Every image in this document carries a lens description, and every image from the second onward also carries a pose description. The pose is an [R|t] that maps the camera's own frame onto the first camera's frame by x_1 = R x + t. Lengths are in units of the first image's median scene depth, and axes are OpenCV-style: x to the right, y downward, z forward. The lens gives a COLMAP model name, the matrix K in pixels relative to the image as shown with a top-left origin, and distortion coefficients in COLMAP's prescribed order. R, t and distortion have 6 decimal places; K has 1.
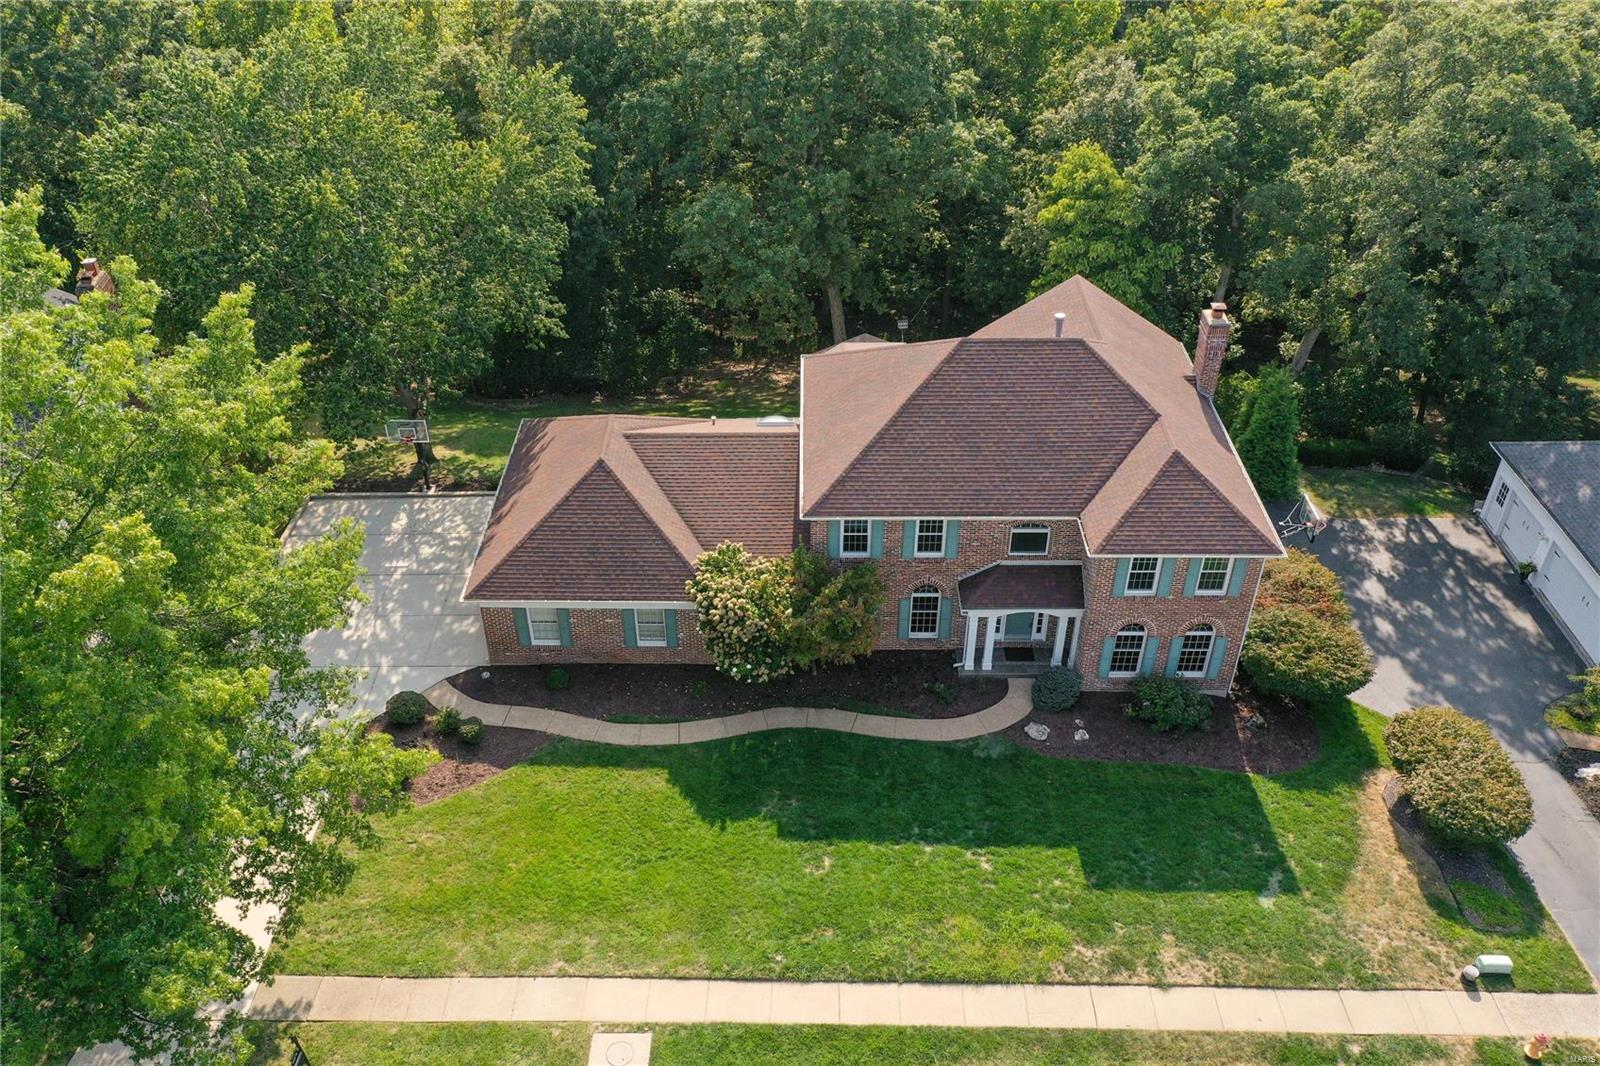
lens RADIAL K [[1263.7, 0, 800.0], [0, 1263.7, 533.0], [0, 0, 1]] dist [0.008131, -0.004248]
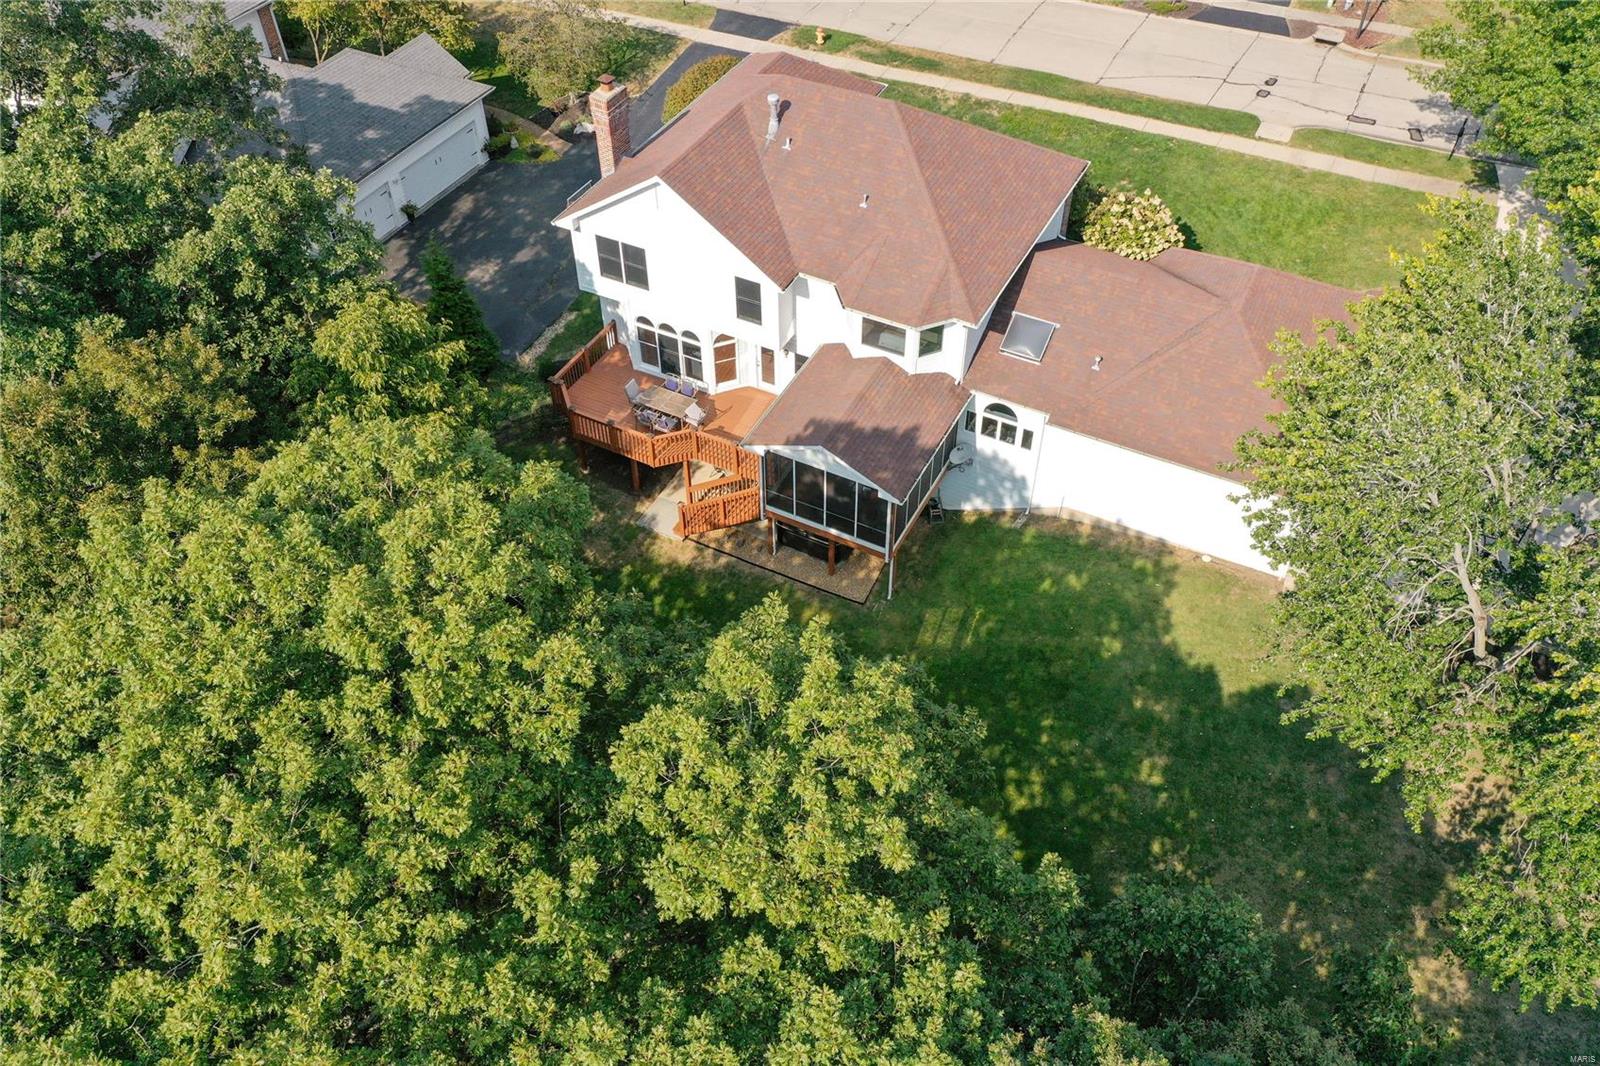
lens RADIAL K [[1263.7, 0, 800.0], [0, 1263.7, 533.0], [0, 0, 1]] dist [0.008131, -0.004248]
pose [[-0.892618, -0.315725, 0.321795, -0.231378], [0.276421, 0.180569, 0.943921, -1.070124], [-0.356125, 0.931511, -0.073906, 1.471172]]
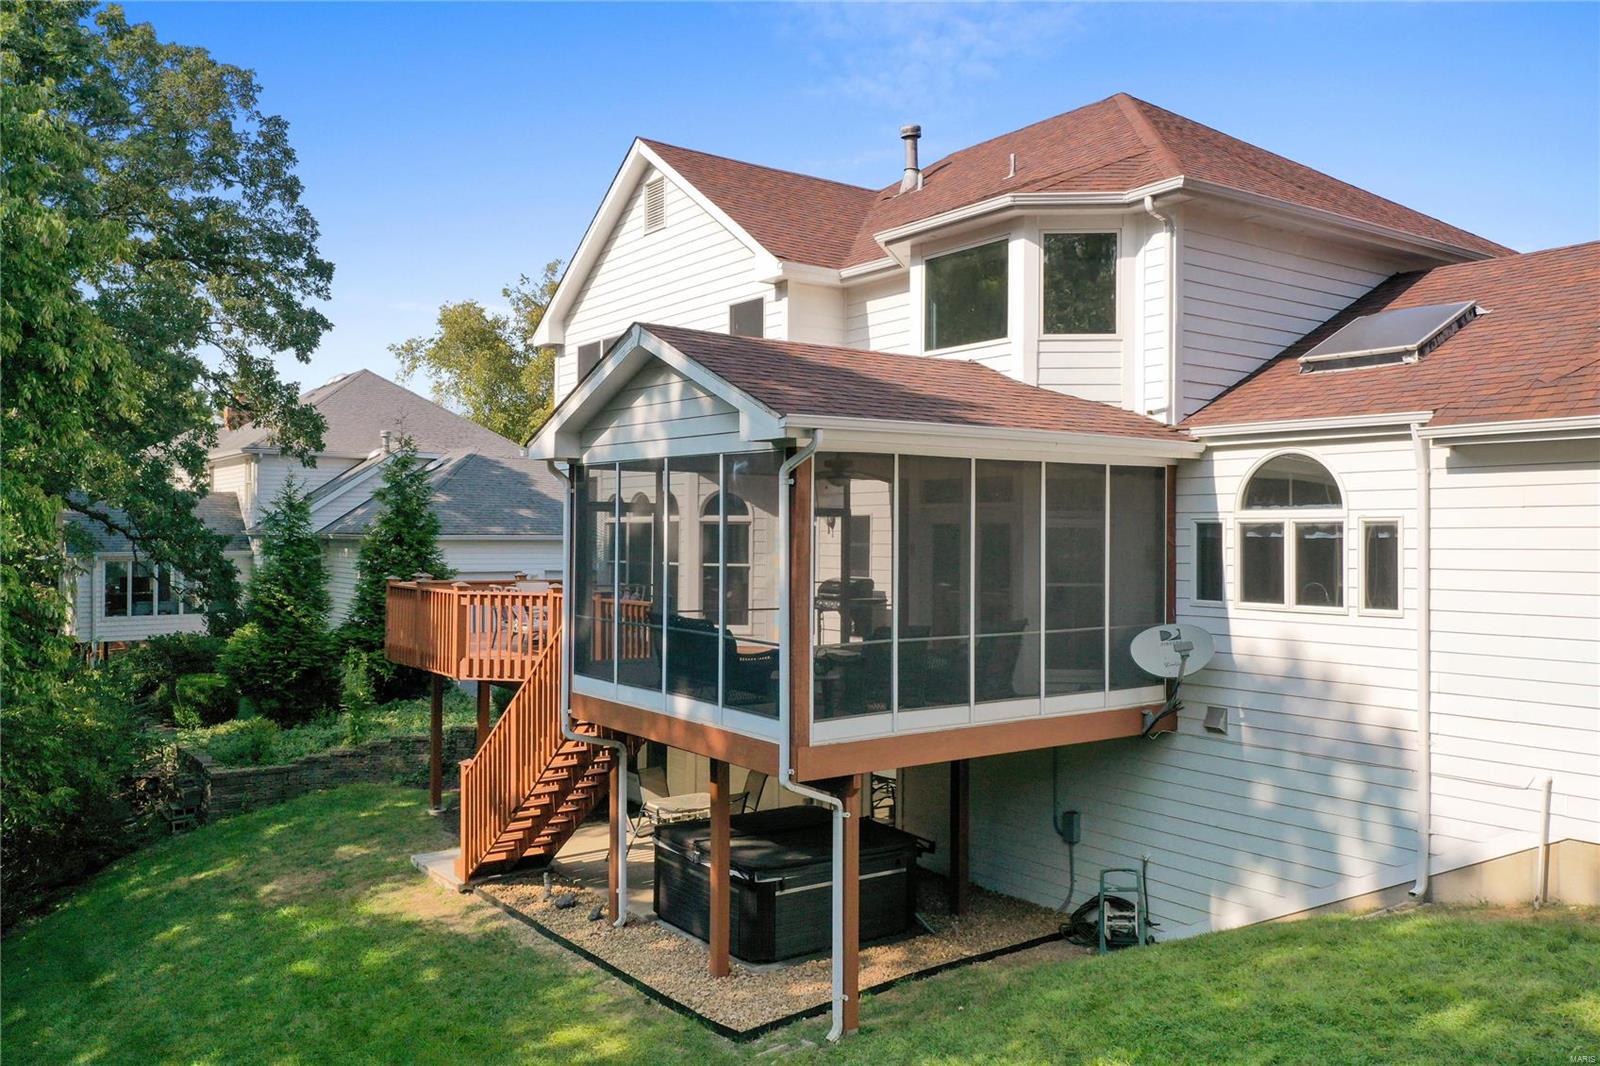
lens RADIAL K [[1273.2, 0, 800.0], [0, 1273.2, 533.0], [0, 0, 1]] dist [0.083977, -0.000326]
pose [[-0.596987, 0.002075, 0.802249, -0.212879], [0.482900, 0.799475, 0.357278, -0.275965], [-0.640636, 0.600696, -0.478278, 1.497863]]
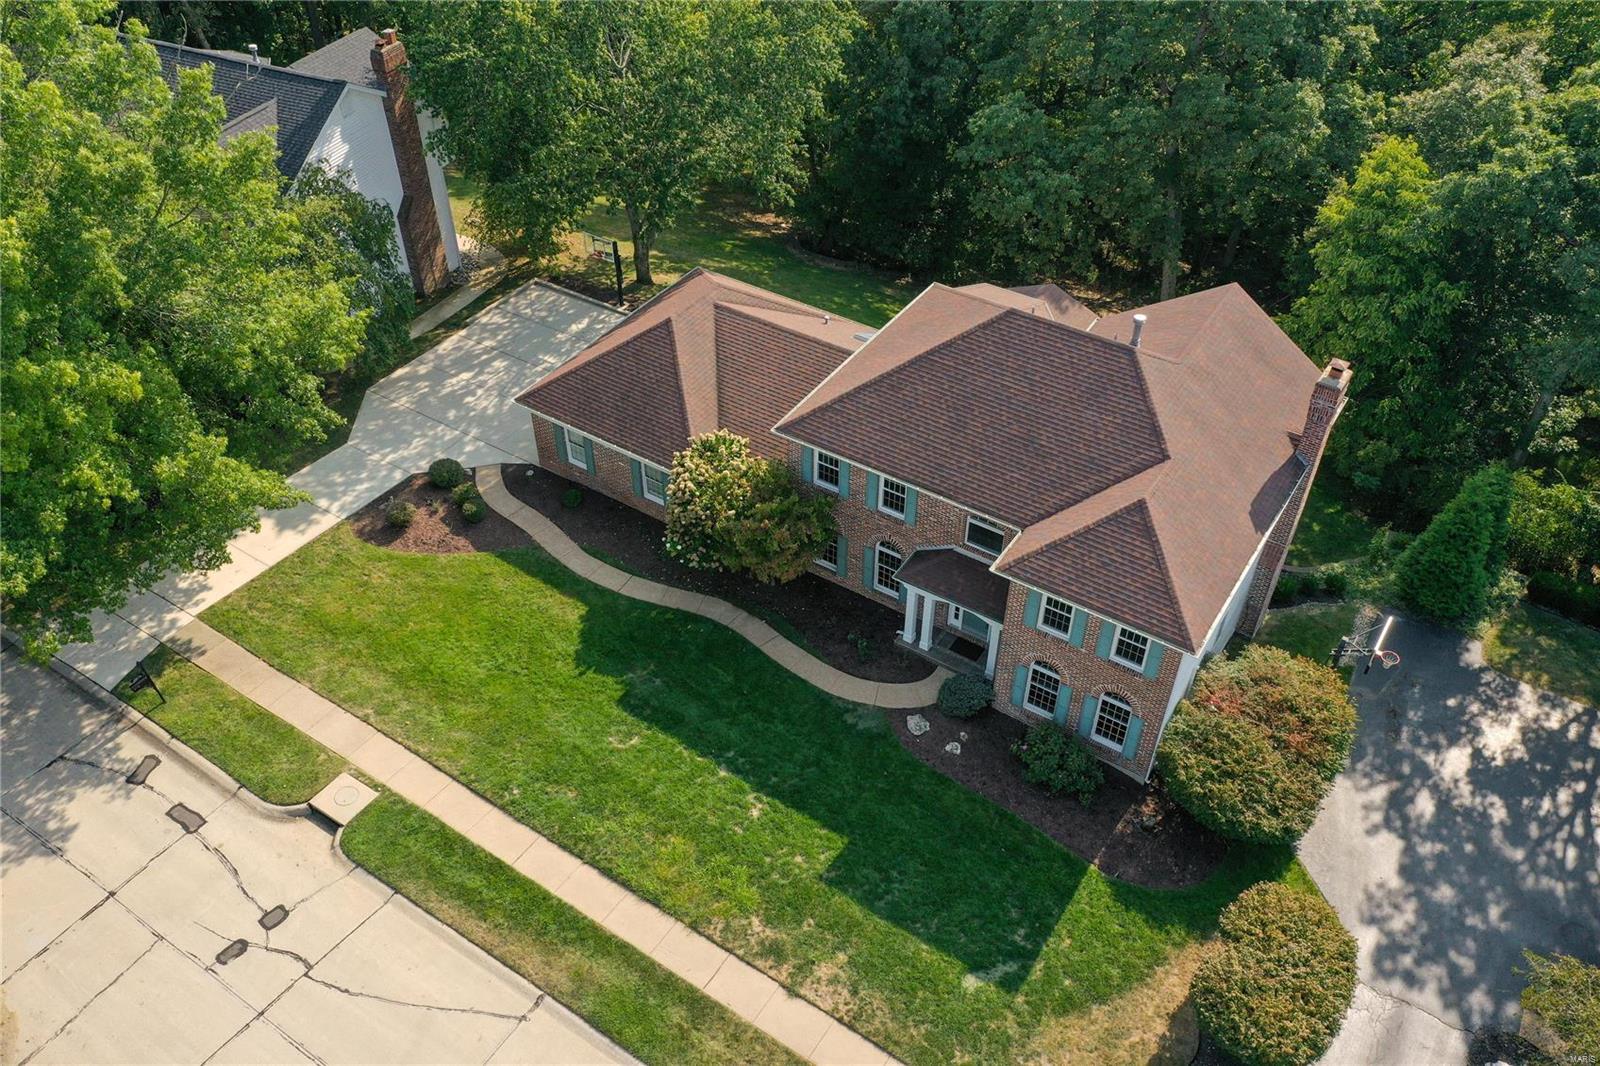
lens RADIAL K [[1263.7, 0, 800.0], [0, 1263.7, 533.0], [0, 0, 1]] dist [0.008131, -0.004248]
pose [[0.838722, 0.365764, -0.403438, 0.452253], [-0.324741, 0.930649, 0.168627, -0.111733], [0.437137, -0.010419, 0.899335, 0.105935]]
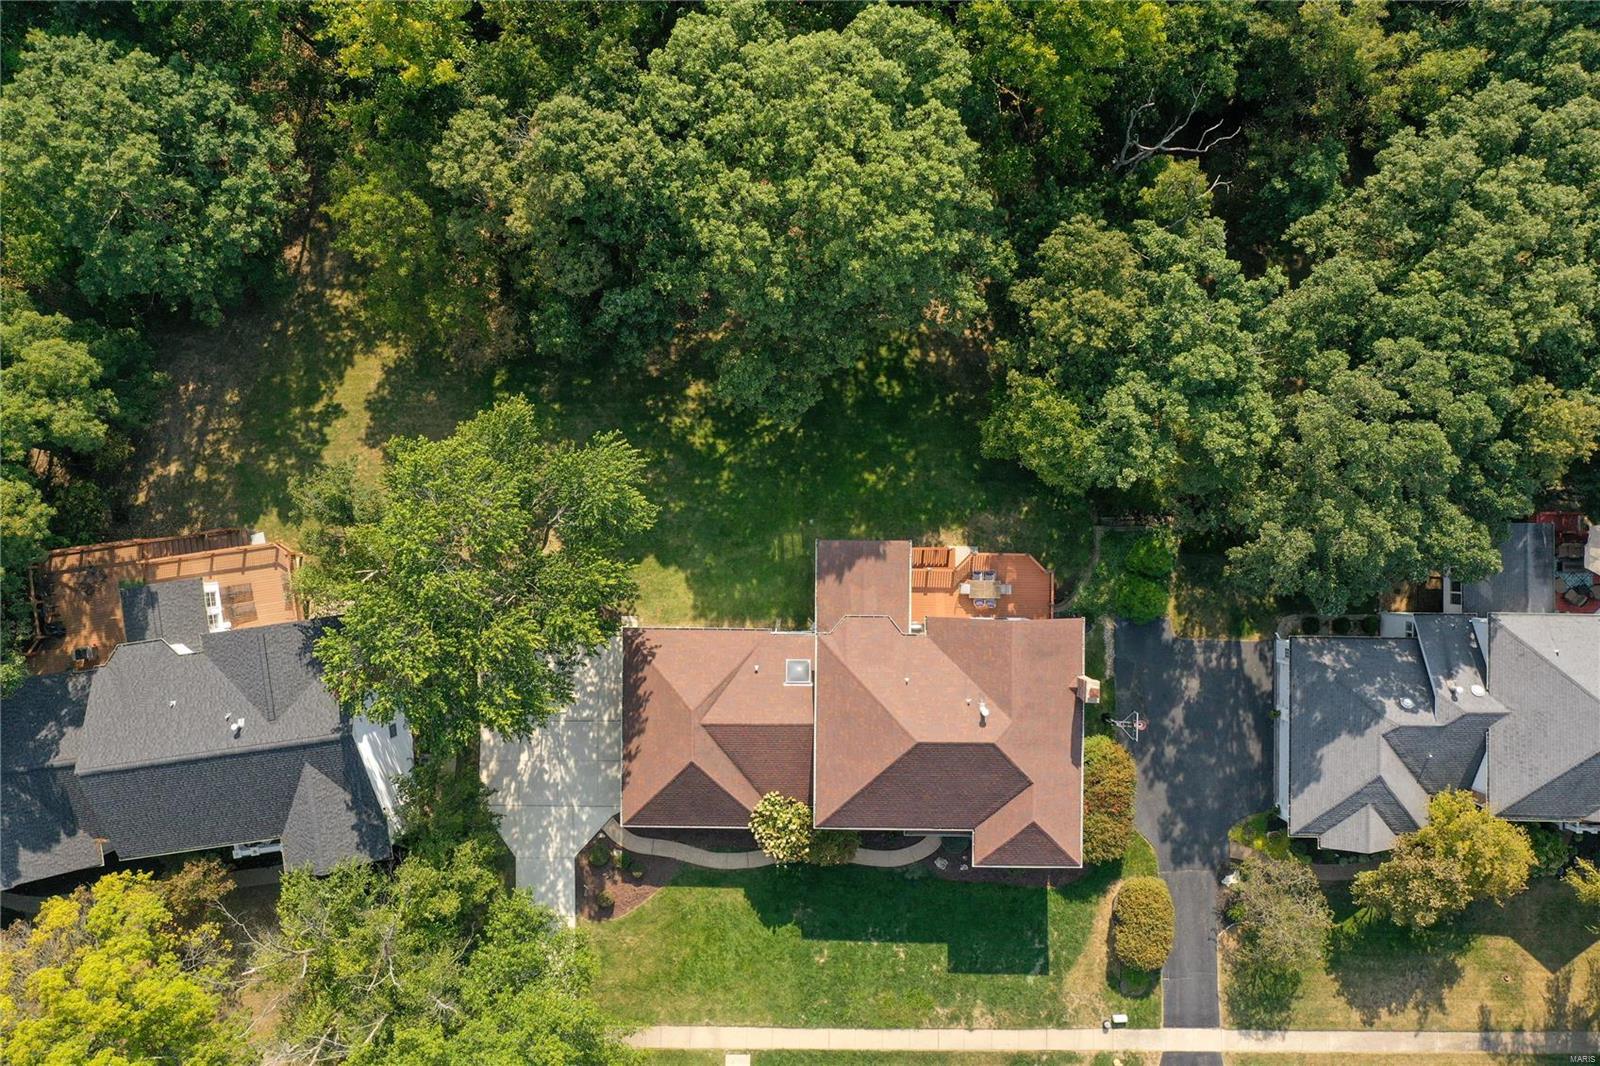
lens RADIAL K [[1263.7, 0, 800.0], [0, 1263.7, 533.0], [0, 0, 1]] dist [0.008131, -0.004248]
pose [[0.999966, 0.004720, -0.006800, -0.009027], [0.002609, 0.599949, 0.800034, -1.642973], [0.007856, -0.800024, 0.599916, 0.277488]]
